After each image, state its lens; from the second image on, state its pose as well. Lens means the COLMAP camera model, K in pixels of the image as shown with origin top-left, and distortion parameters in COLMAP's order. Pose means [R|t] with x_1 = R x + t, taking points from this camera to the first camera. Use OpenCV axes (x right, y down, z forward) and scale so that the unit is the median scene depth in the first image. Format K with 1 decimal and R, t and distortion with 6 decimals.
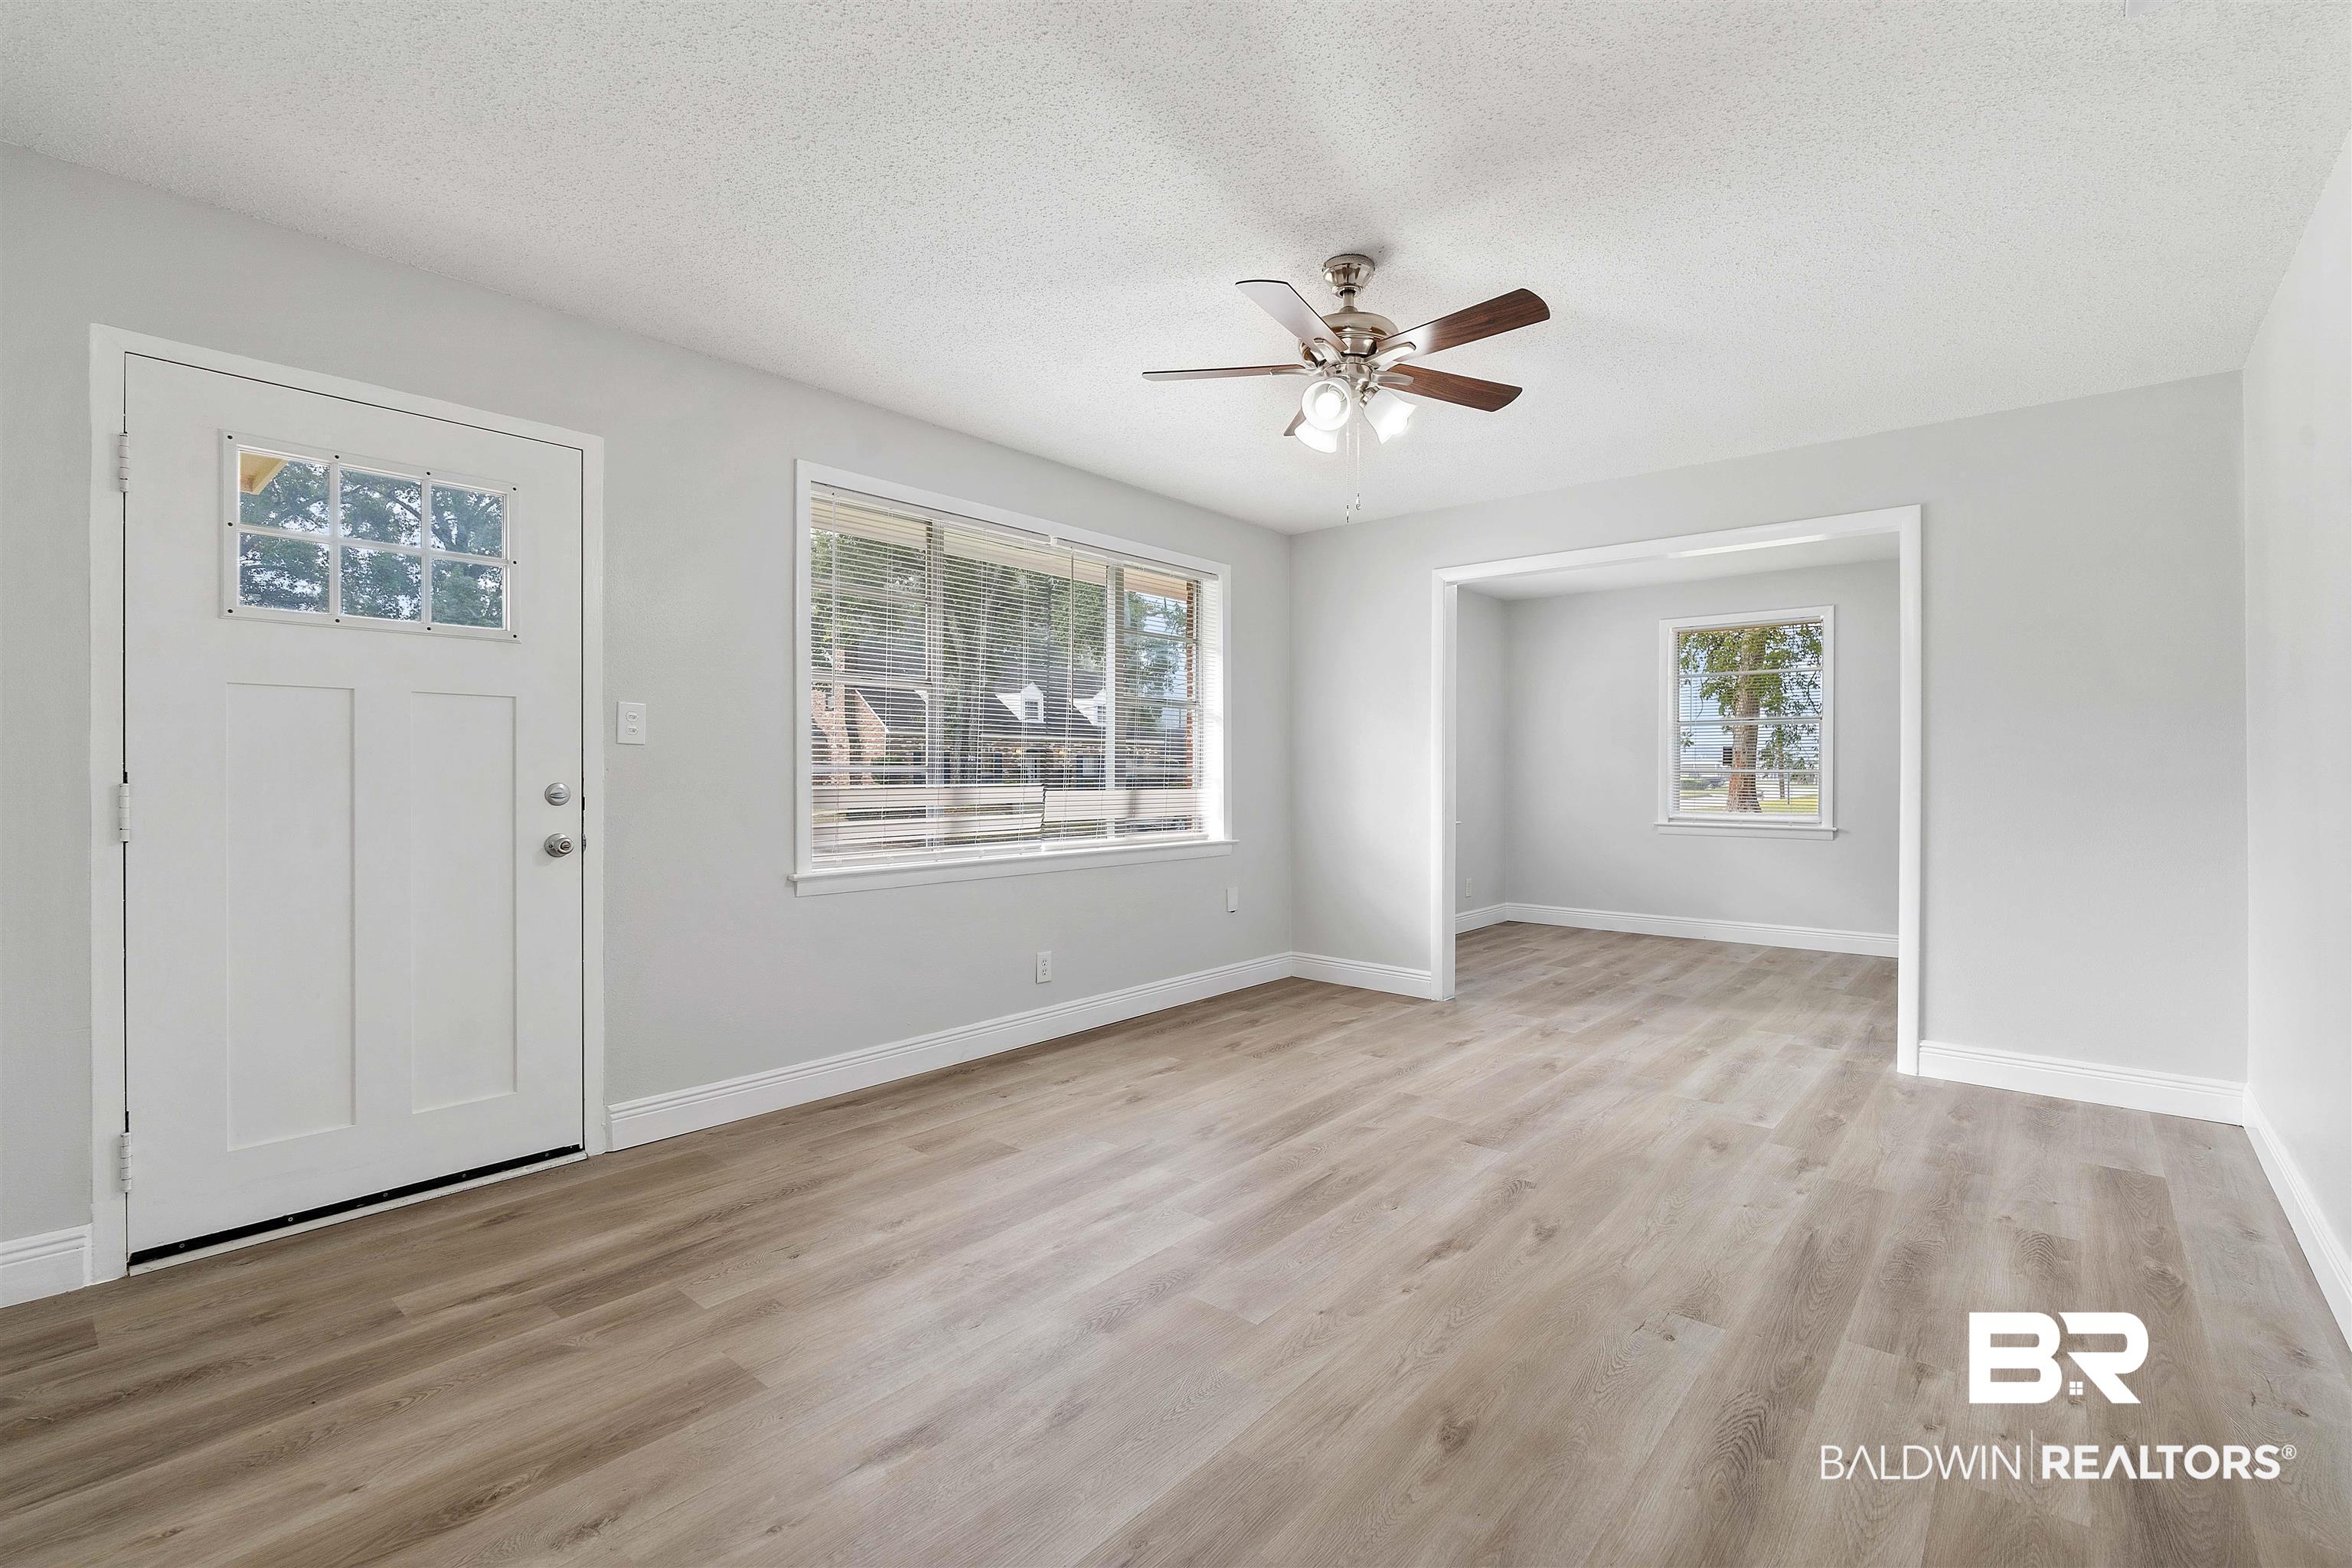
lens RADIAL K [[1024.3, 0, 1199.1], [0, 1024.3, 777.6], [0, 0, 1]] dist [-0.000844, -0.000422]
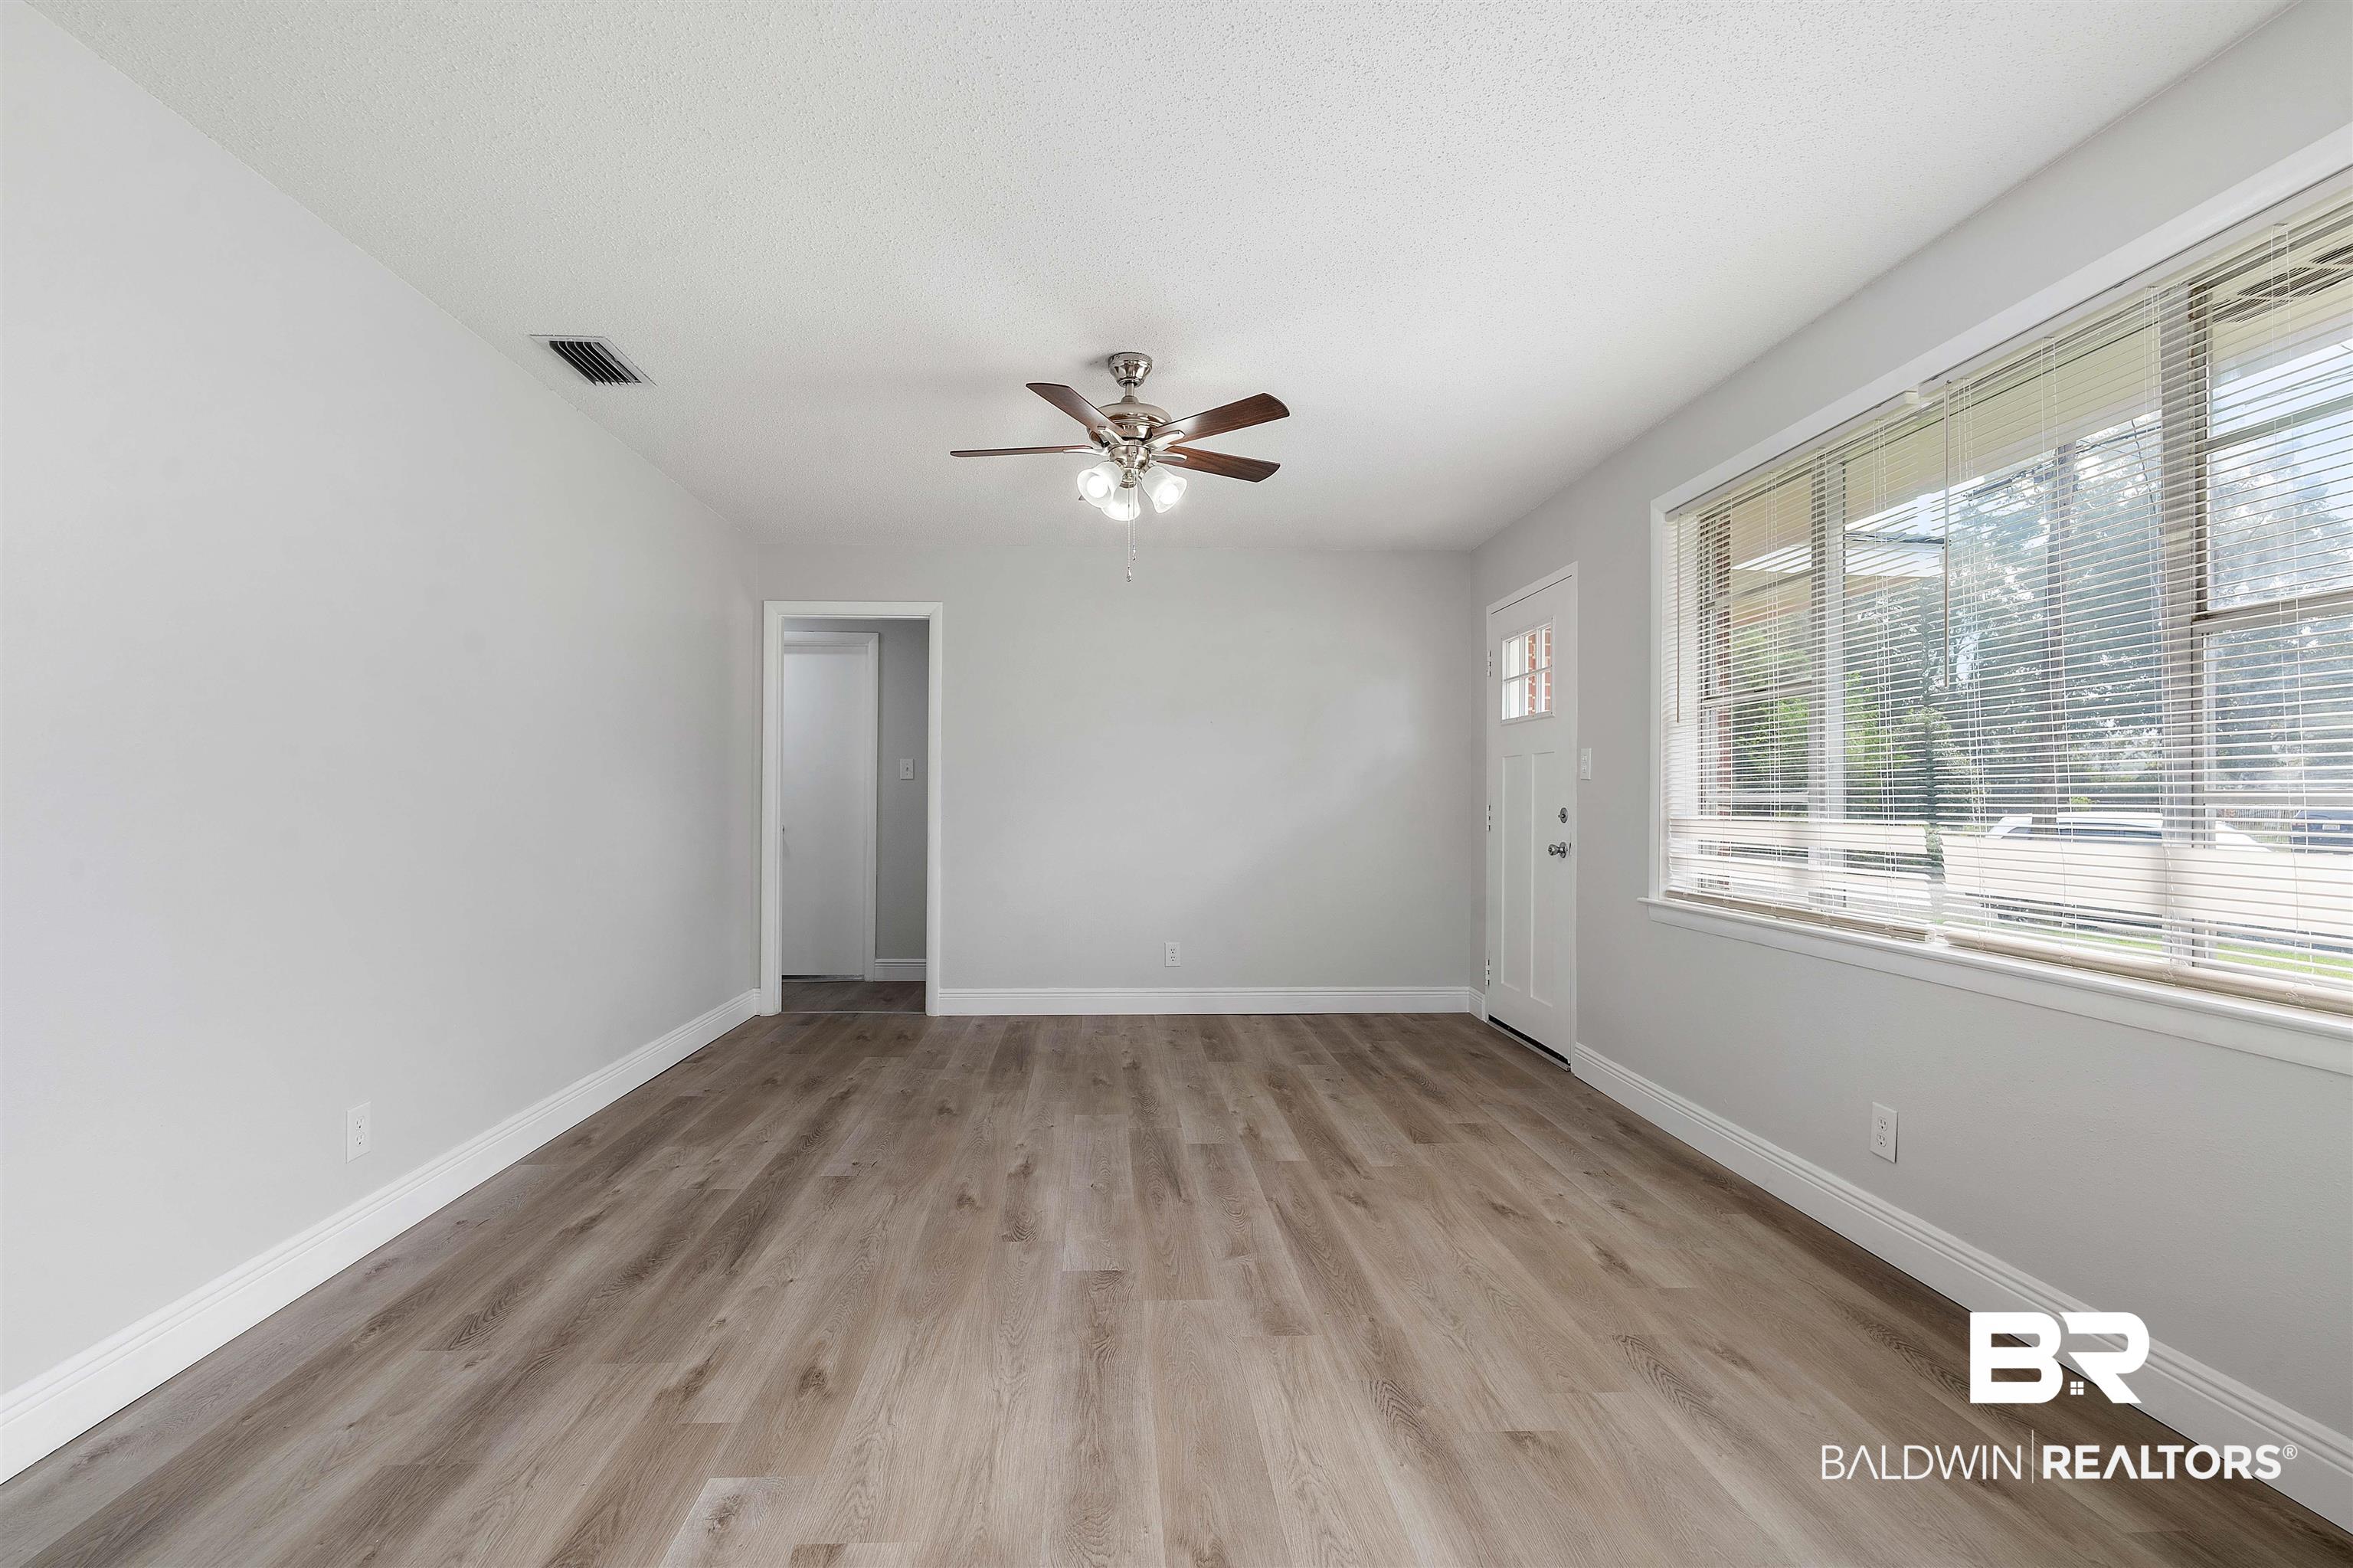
lens RADIAL K [[1048.7, 0, 1156.8], [0, 1048.7, 792.3], [0, 0, 1]] dist [-0.000251, -0.000234]
pose [[-0.727828, -0.008881, -0.685703, 0.803707], [-0.008201, 0.999957, -0.004246, -0.007102], [0.685711, 0.002533, -0.727869, 1.623588]]
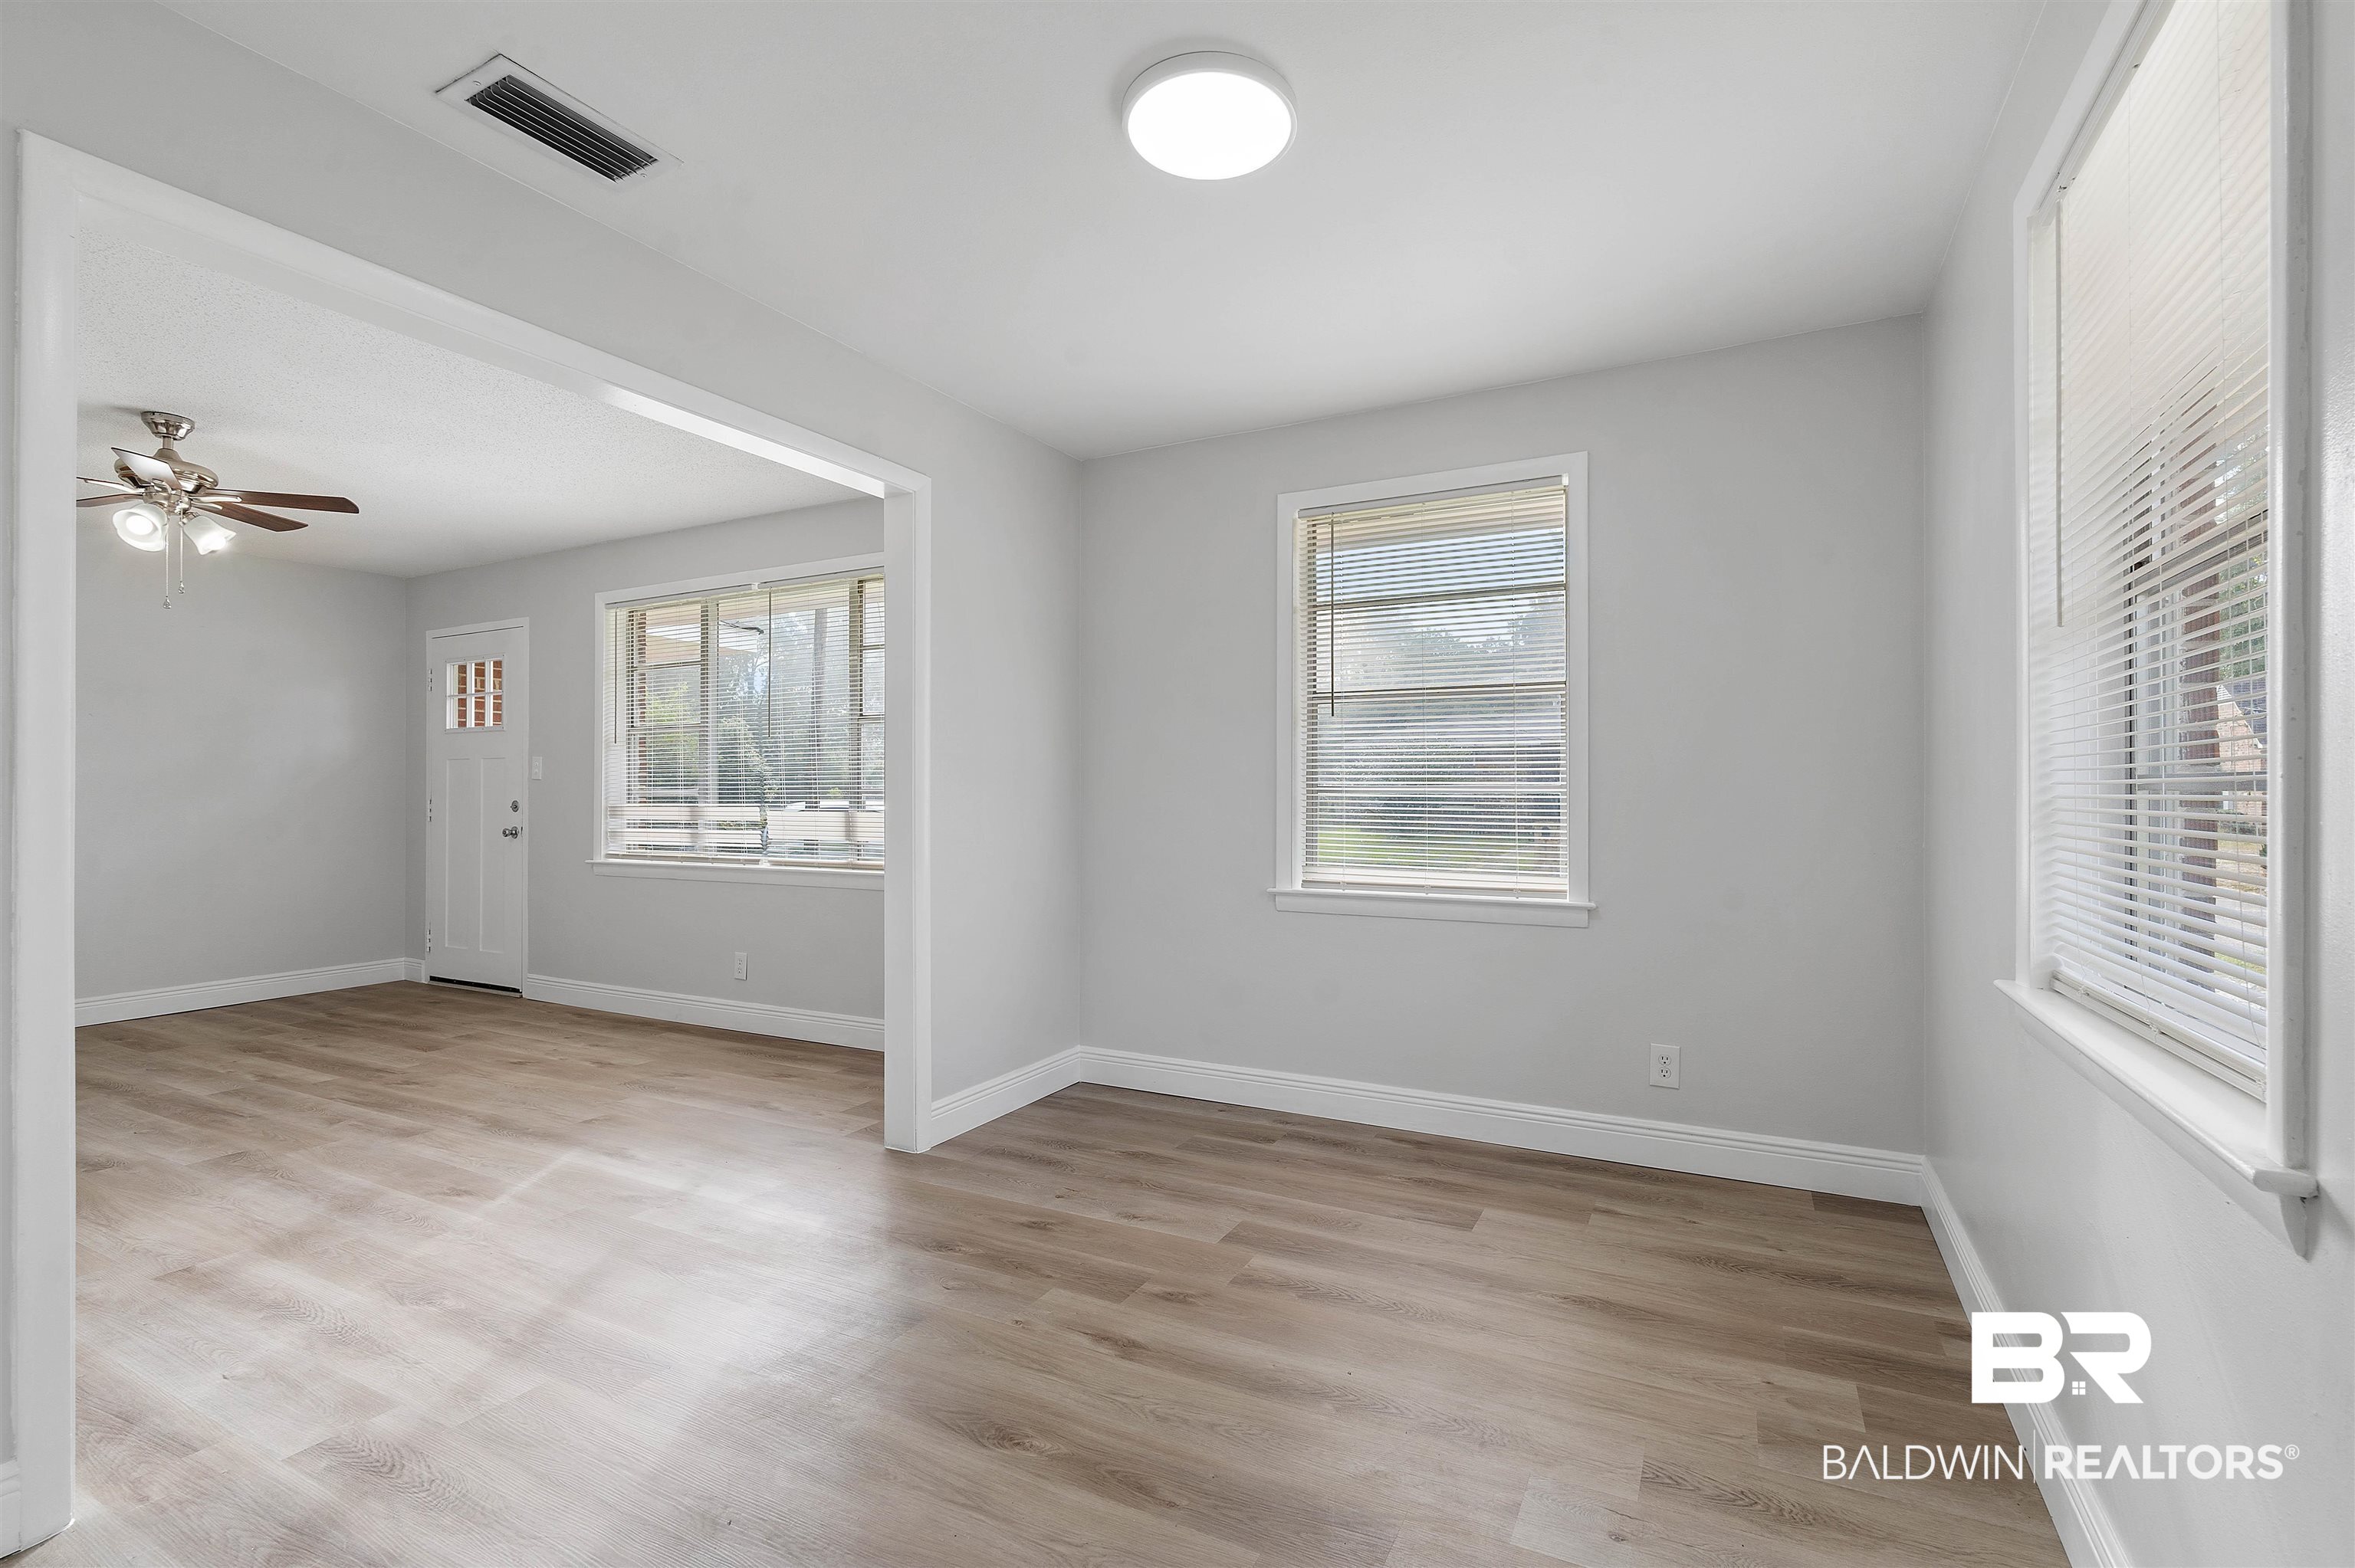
lens RADIAL K [[1040.3, 0, 1183.4], [0, 1040.3, 770.4], [0, 0, 1]] dist [-0.001311, -0.000507]
pose [[0.226709, -0.022349, -0.973706, 1.535628], [-0.000098, 0.999736, -0.022970, -0.008115], [0.973962, 0.005303, 0.226647, 1.714215]]
